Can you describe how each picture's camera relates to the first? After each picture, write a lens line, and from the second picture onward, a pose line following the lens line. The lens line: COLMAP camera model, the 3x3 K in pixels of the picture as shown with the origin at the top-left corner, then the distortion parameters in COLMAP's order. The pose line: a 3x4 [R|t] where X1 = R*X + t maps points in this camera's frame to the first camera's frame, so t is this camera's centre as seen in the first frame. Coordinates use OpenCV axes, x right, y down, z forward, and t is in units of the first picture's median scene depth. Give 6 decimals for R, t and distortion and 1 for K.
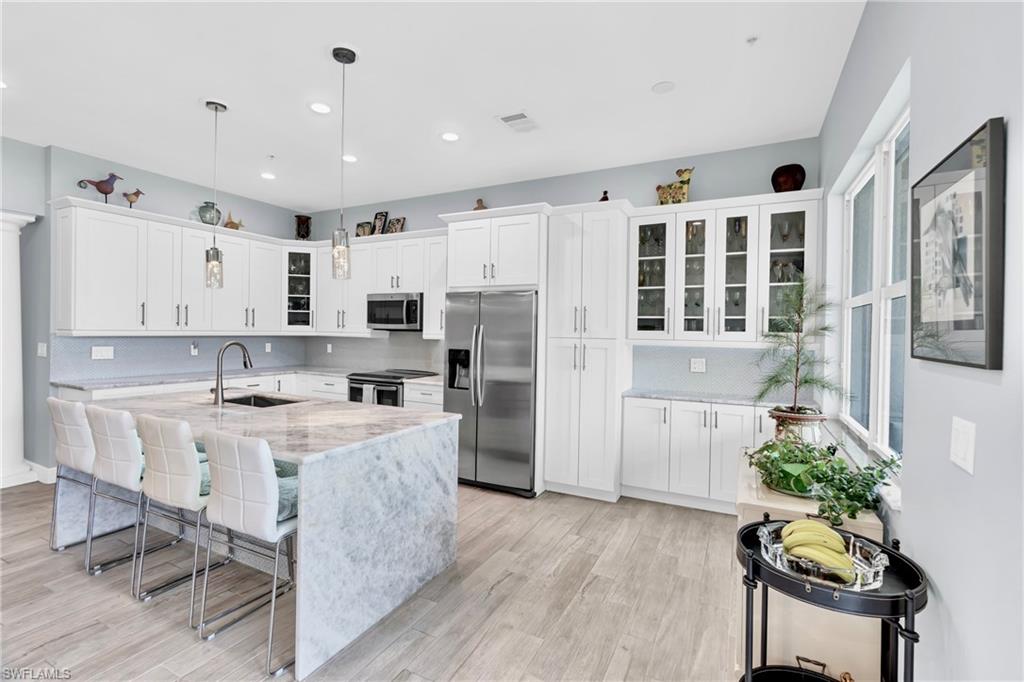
lens RADIAL K [[463.5, 0, 510.5], [0, 463.5, 335.2], [0, 0, 1]] dist [-0.007845, 0.002636]
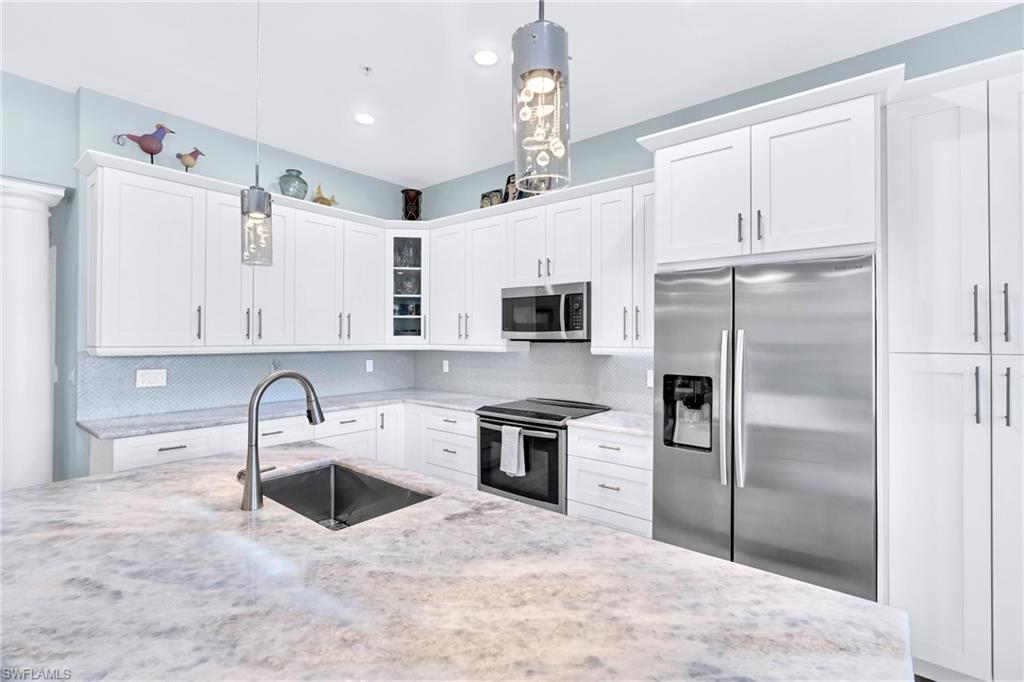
lens RADIAL K [[463.5, 0, 510.6], [0, 463.5, 333.6], [0, 0, 1]] dist [-0.007845, 0.002636]
pose [[0.978927, -0.016121, -0.203572, -0.166566], [0.011652, 0.999664, -0.023133, -0.006585], [0.203877, 0.020274, 0.978787, 0.354604]]
